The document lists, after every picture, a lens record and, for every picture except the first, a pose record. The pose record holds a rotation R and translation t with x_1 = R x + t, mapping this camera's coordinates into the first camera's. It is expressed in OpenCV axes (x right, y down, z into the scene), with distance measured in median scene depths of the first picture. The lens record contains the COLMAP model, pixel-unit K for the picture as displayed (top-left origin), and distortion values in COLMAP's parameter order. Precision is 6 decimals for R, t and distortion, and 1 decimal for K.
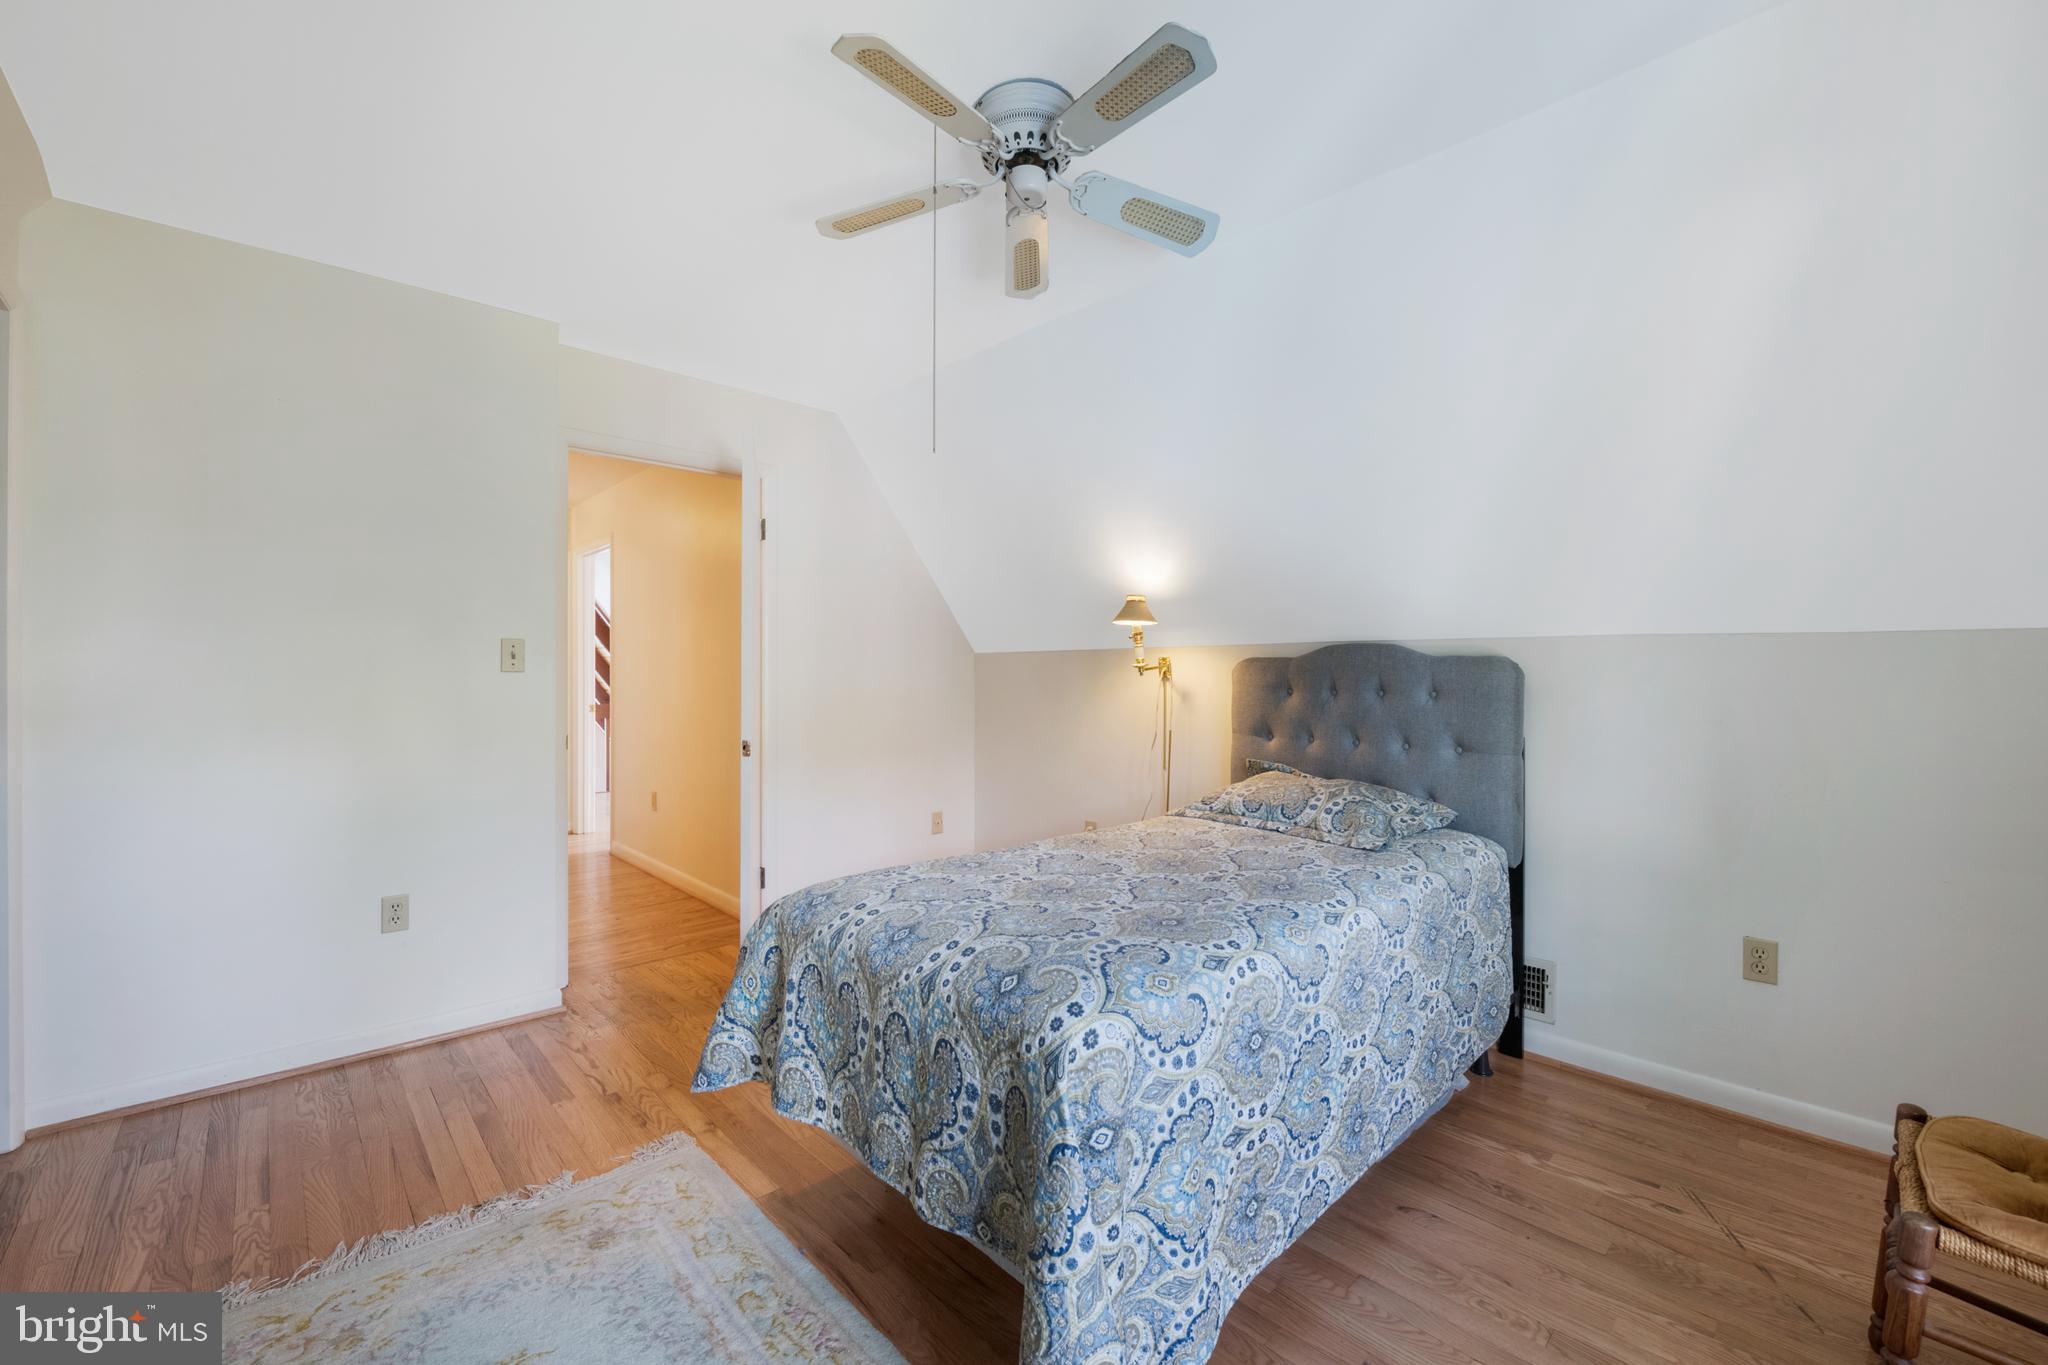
lens RADIAL K [[827.5, 0, 1032.1], [0, 827.5, 676.1], [0, 0, 1]] dist [-0.016514, -0.002530]
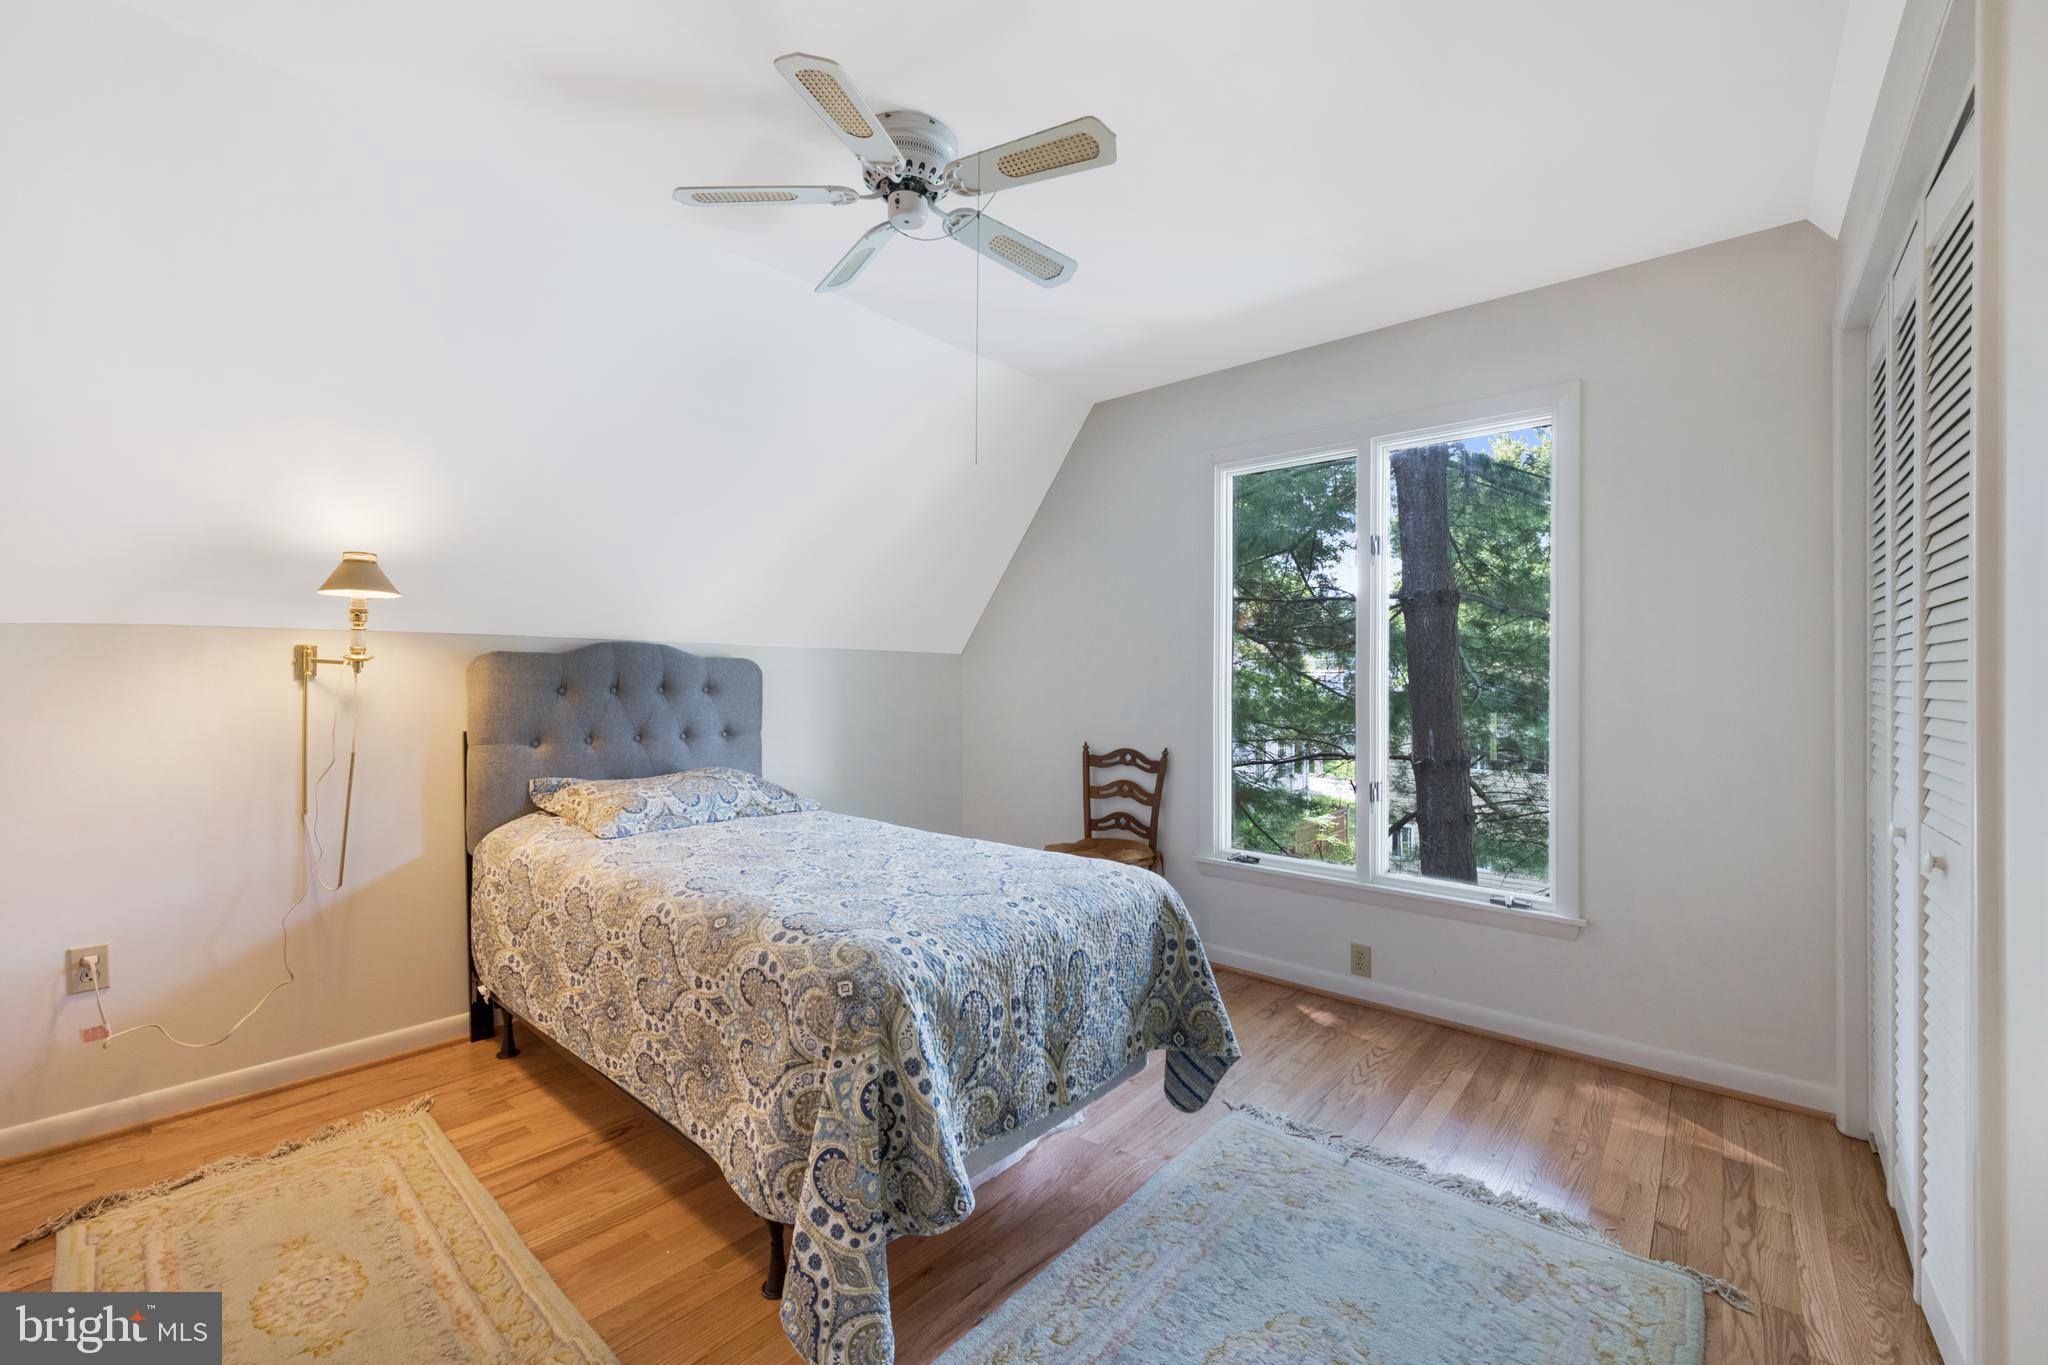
lens RADIAL K [[827.5, 0, 1032.0], [0, 827.5, 680.1], [0, 0, 1]] dist [-0.016514, -0.002530]
pose [[-0.128587, -0.002281, 0.991696, -1.193605], [0.001584, 0.999996, 0.002505, 0.007793], [-0.991697, 0.001893, -0.128583, 1.060729]]
